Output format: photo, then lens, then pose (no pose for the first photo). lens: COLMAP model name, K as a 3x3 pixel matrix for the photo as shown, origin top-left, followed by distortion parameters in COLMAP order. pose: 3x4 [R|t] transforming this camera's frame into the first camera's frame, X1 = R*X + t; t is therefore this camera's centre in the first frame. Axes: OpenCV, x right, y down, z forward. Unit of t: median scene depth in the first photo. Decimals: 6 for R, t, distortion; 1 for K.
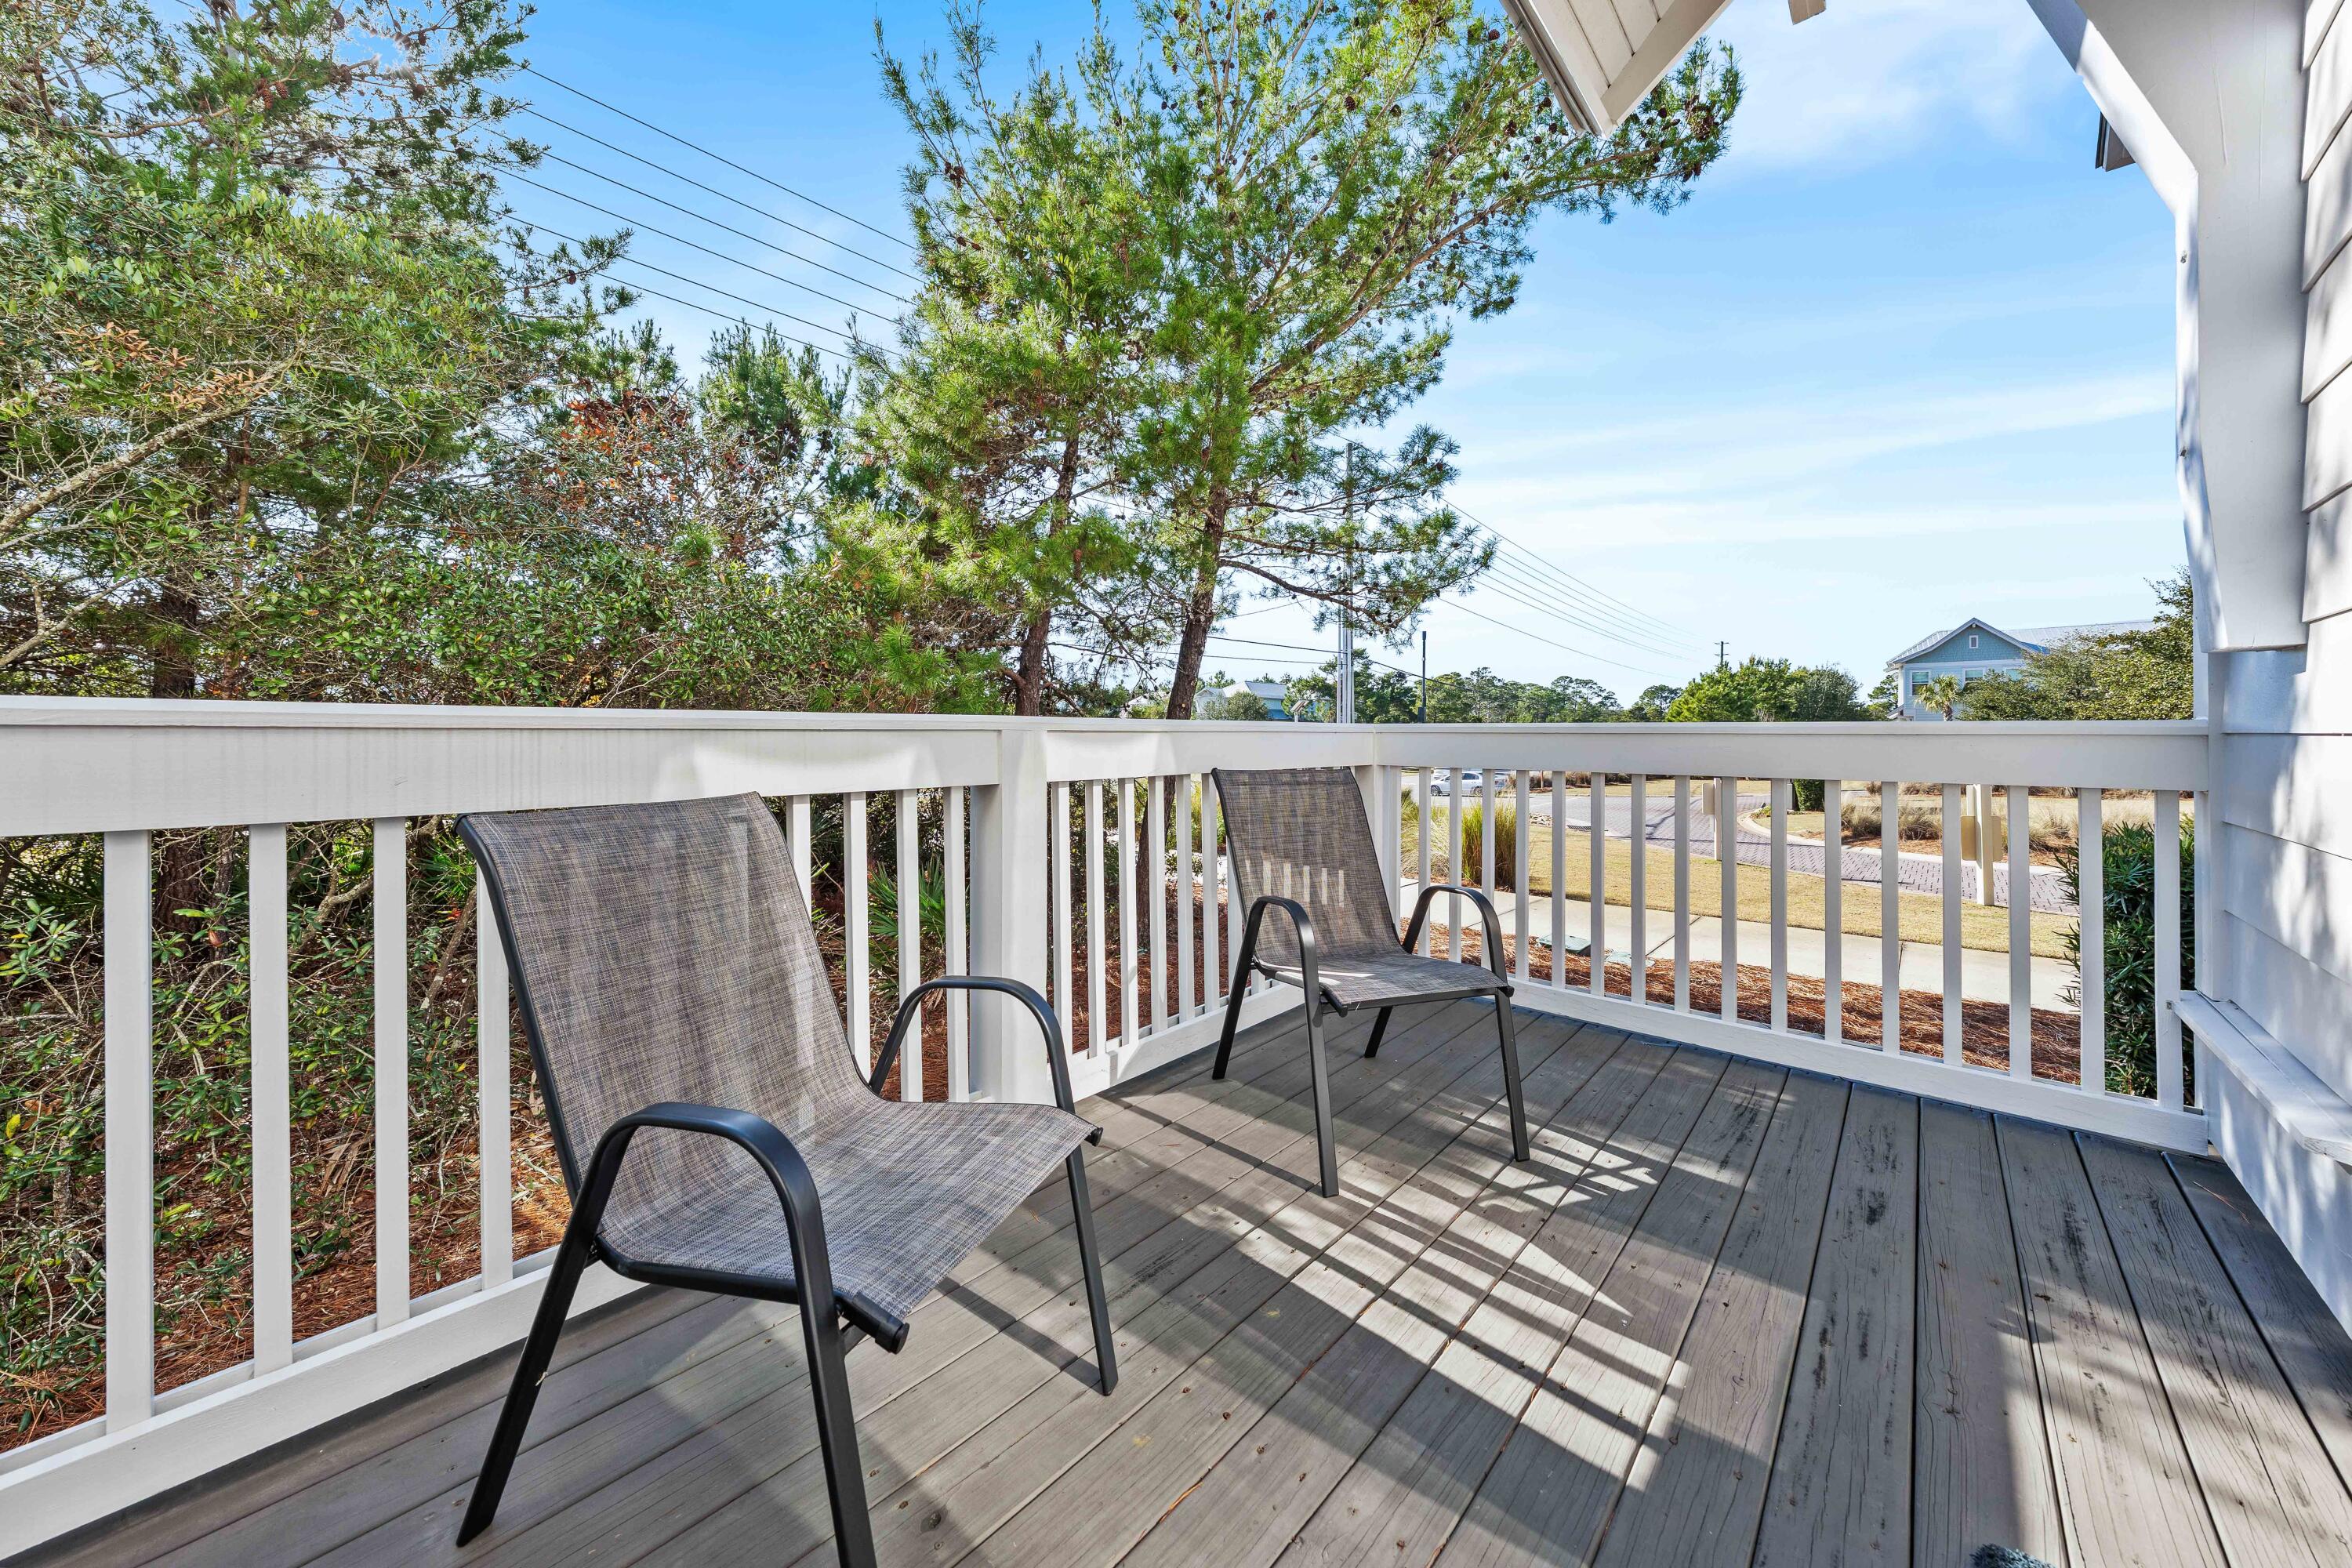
lens RADIAL K [[821.4, 0, 1161.4], [0, 821.4, 736.1], [0, 0, 1]] dist [0.000814, 0.000112]
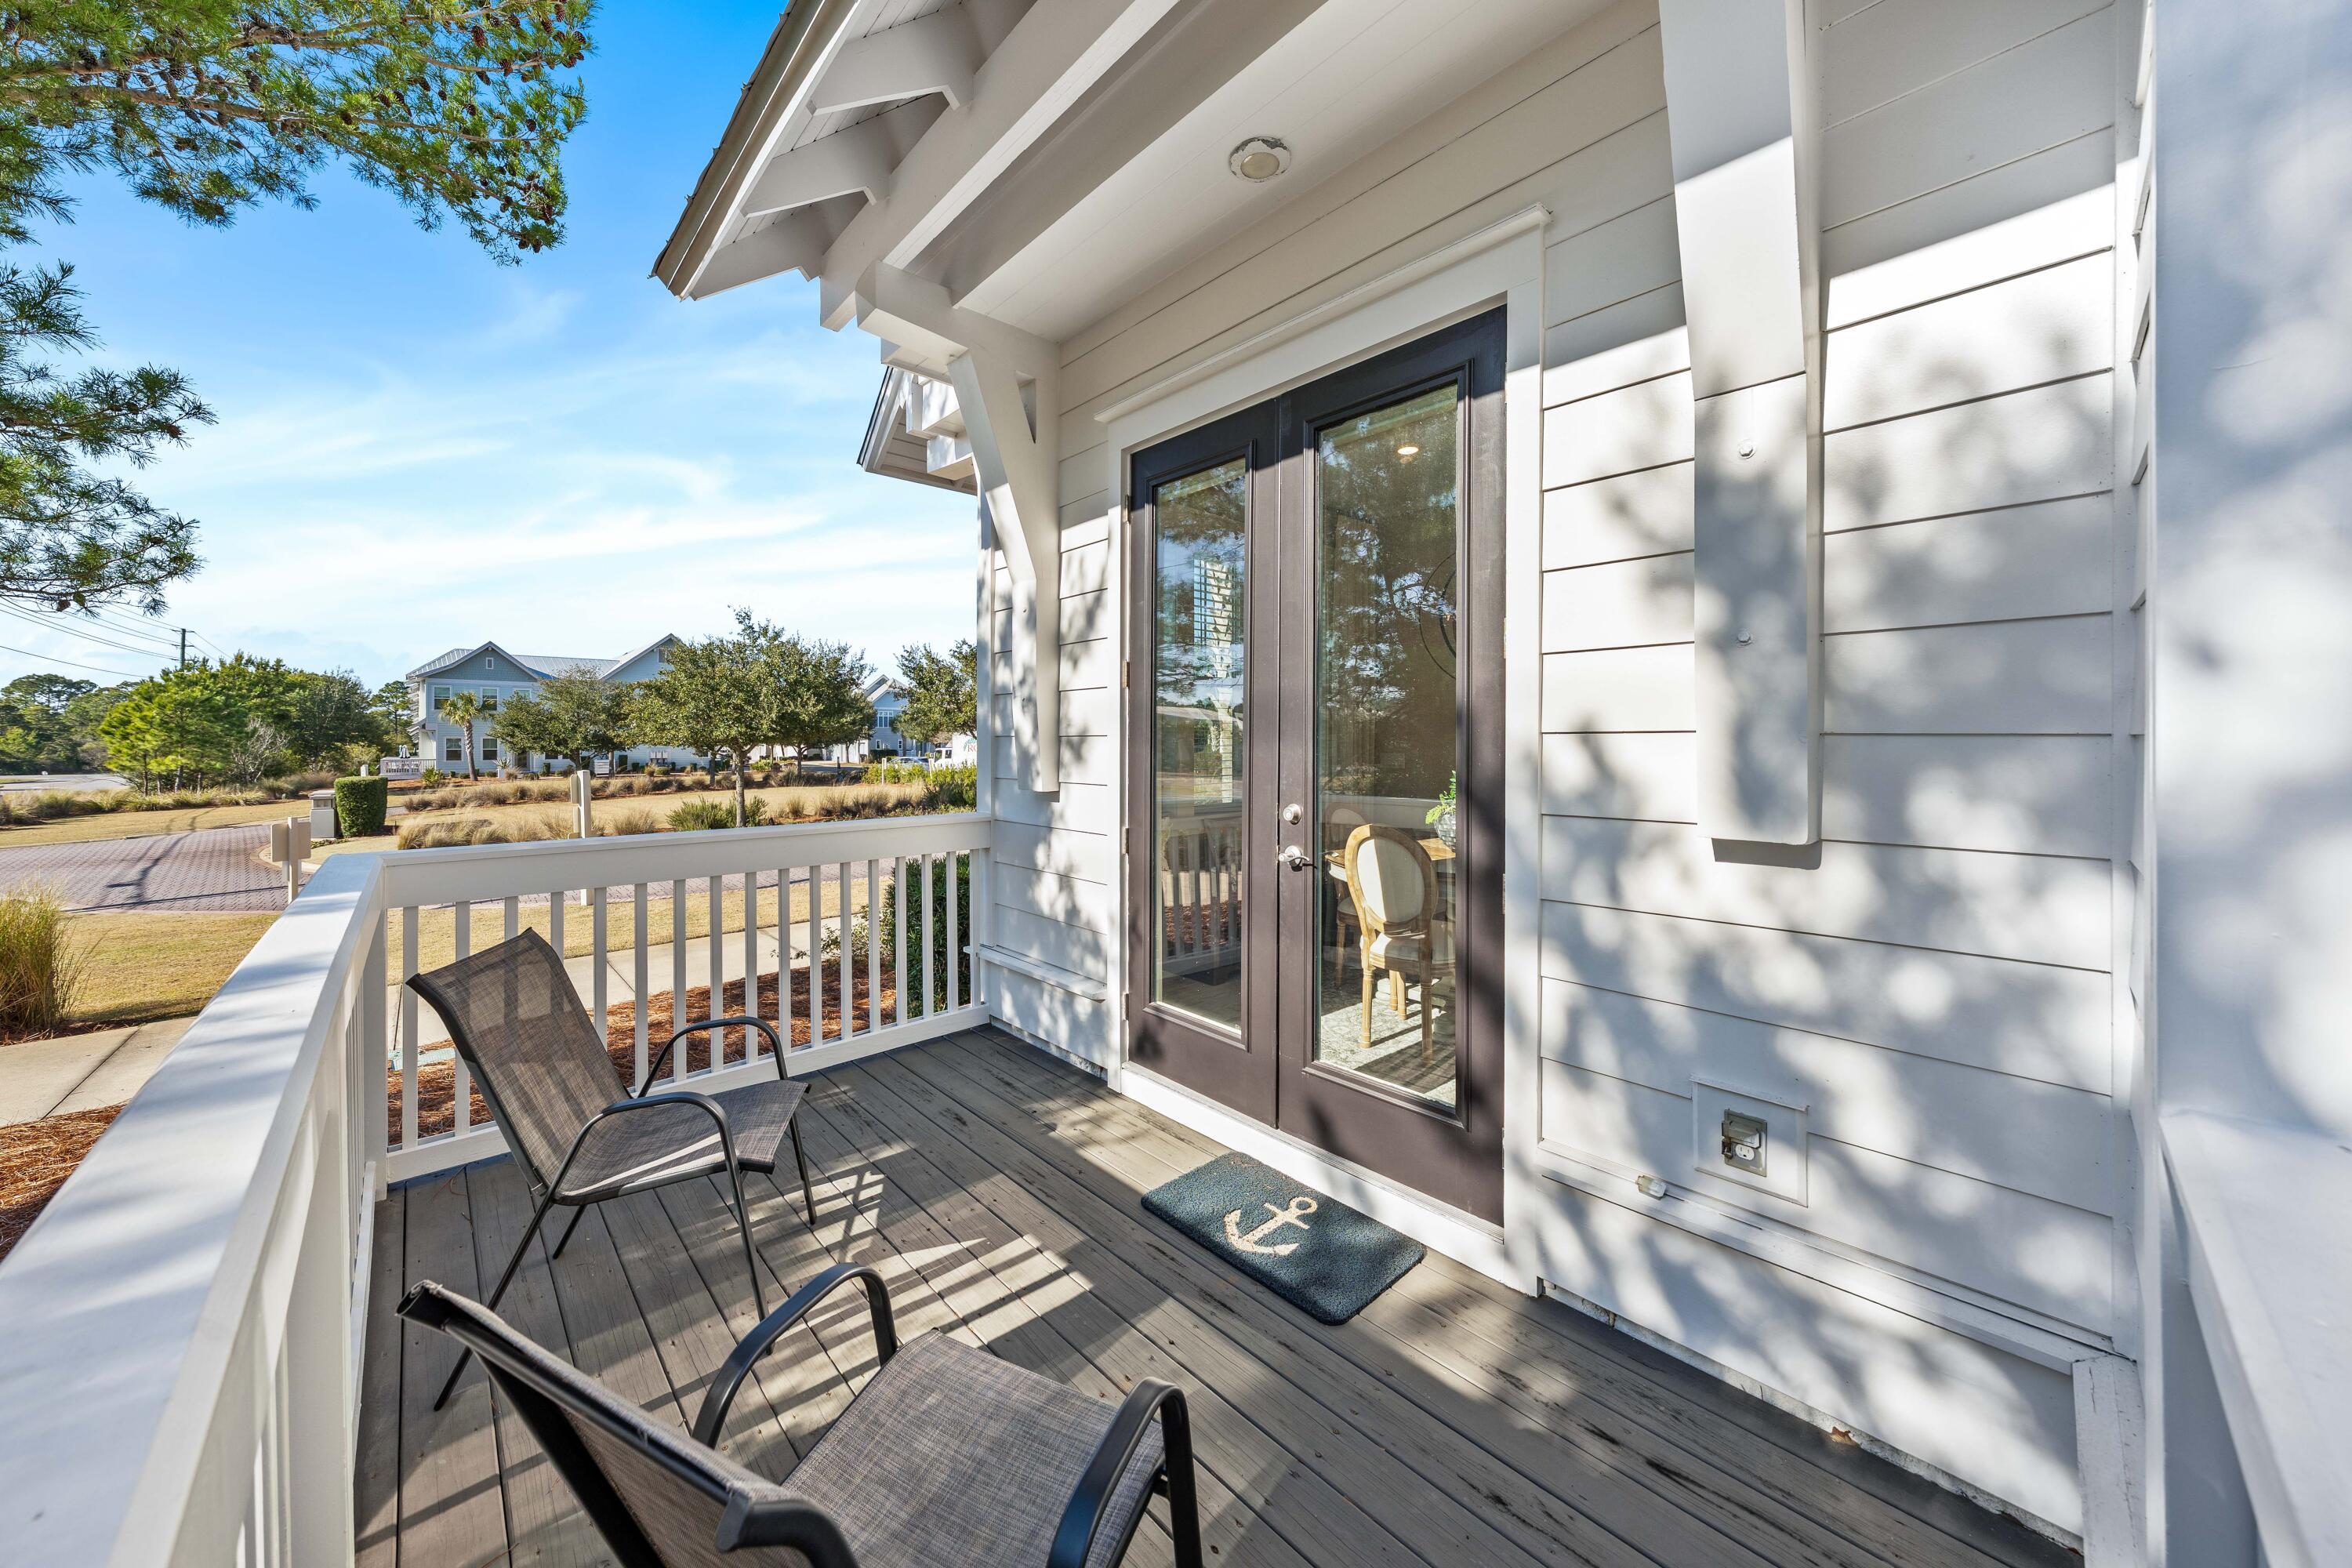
lens RADIAL K [[821.4, 0, 1161.4], [0, 821.4, 736.1], [0, 0, 1]] dist [0.000814, 0.000112]
pose [[0.075731, 0.001757, 0.997127, -0.769530], [0.004412, 0.999988, -0.002097, -0.207001], [-0.997118, 0.004558, 0.075723, 0.409558]]
